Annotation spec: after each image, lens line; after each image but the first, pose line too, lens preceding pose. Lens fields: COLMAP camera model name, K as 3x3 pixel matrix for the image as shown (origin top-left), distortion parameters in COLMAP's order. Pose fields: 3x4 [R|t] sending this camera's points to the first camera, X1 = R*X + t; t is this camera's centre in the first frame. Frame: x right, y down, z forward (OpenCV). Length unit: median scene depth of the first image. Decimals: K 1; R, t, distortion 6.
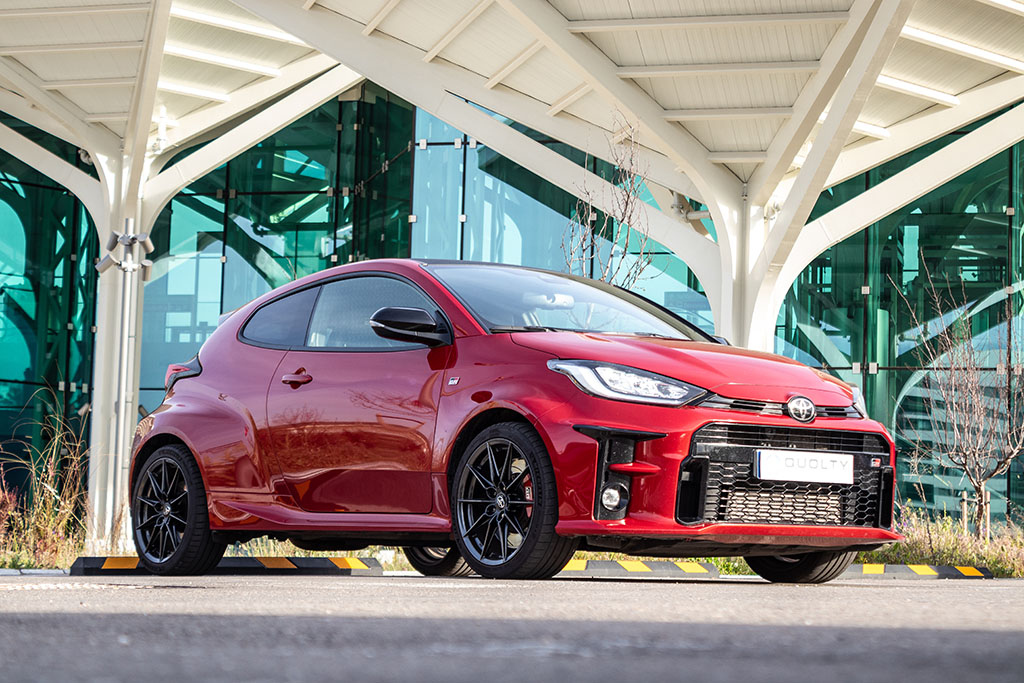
lens RADIAL K [[2422.6, 0, 512.0], [0, 2422.6, 341.5], [0, 0, 1]] dist [0.031301, 0.275899]
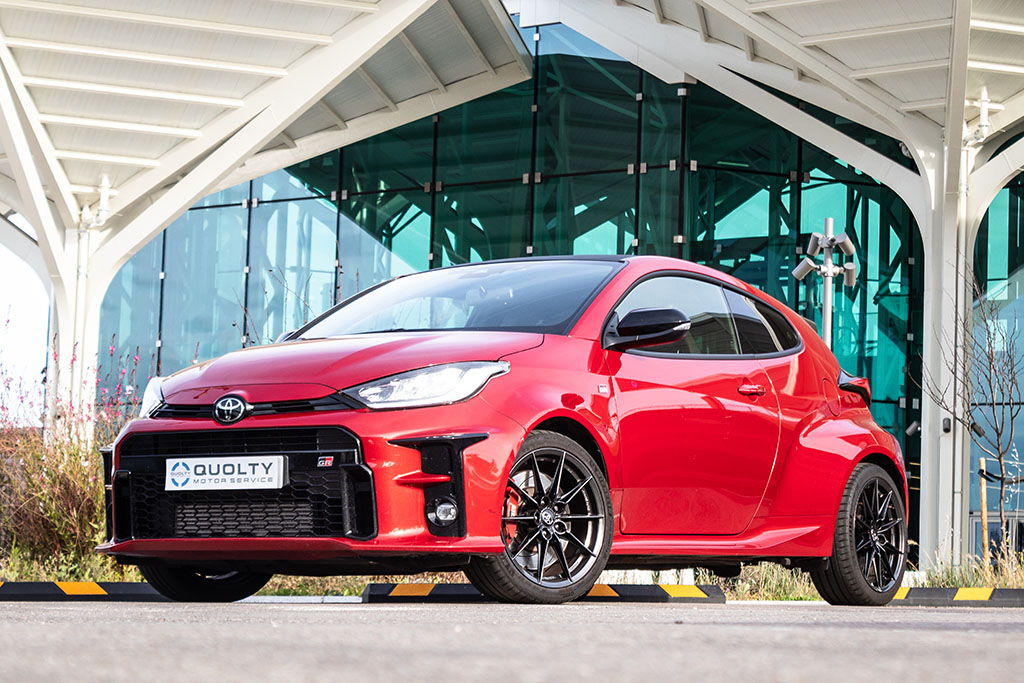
lens RADIAL K [[2707.1, 0, 512.0], [0, 2707.1, 341.5], [0, 0, 1]] dist [-0.083500, 0.187982]
pose [[0.932923, -0.036560, -0.358214, 0.048835], [0.035003, 0.999328, -0.010834, 0.001287], [0.358370, -0.002432, 0.933577, 0.005008]]
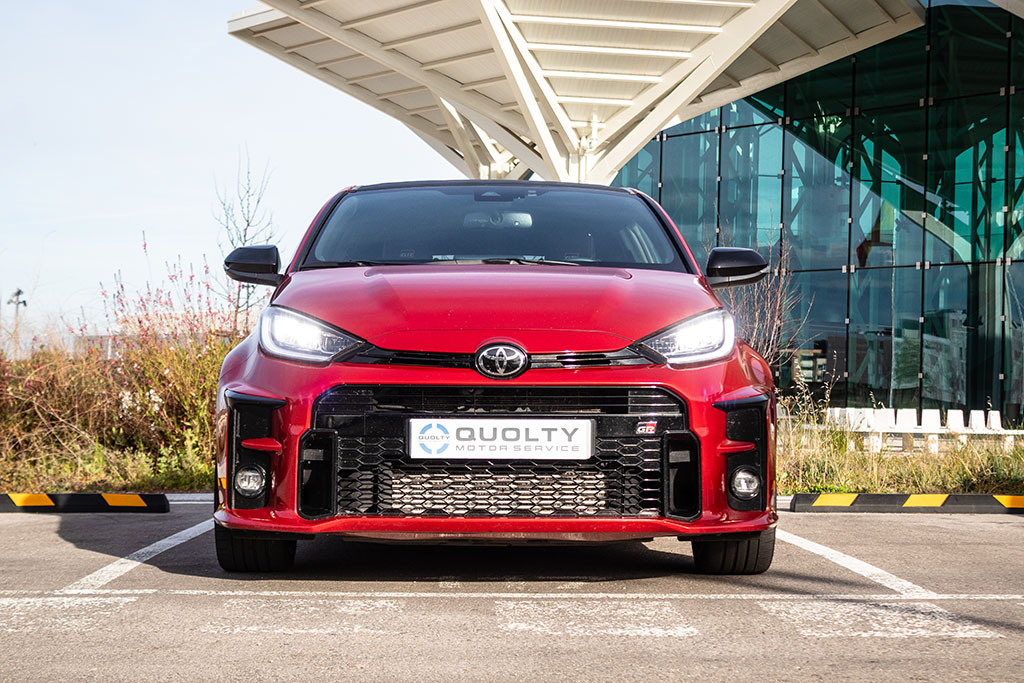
lens RADIAL K [[1907.3, 0, 512.0], [0, 1907.3, 341.5], [0, 0, 1]] dist [-0.020279, 0.420406]
pose [[0.814409, -0.025896, -0.579713, 0.072171], [0.058160, 0.997616, 0.037142, -0.000365], [0.577369, -0.063965, 0.813974, 0.081566]]
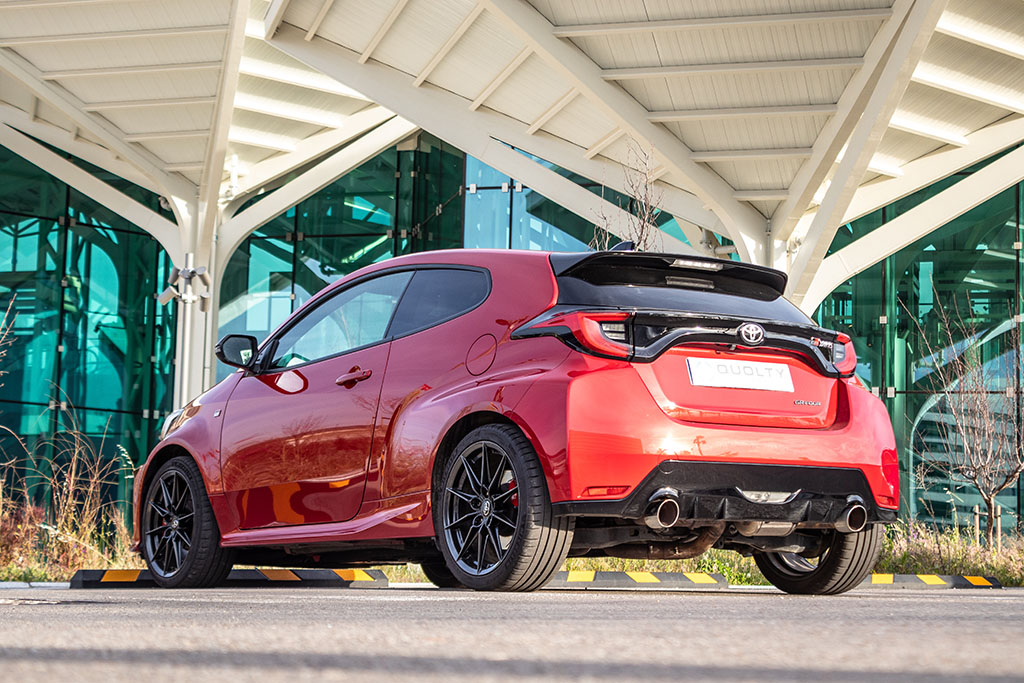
lens RADIAL K [[2192.6, 0, 512.0], [0, 2192.6, 341.5], [0, 0, 1]] dist [0.029859, -0.029304]
pose [[0.999681, -0.006477, -0.024402, 0.004208], [0.006115, 0.999870, -0.014894, 0.001789], [0.024495, 0.014740, 0.999591, 0.019118]]
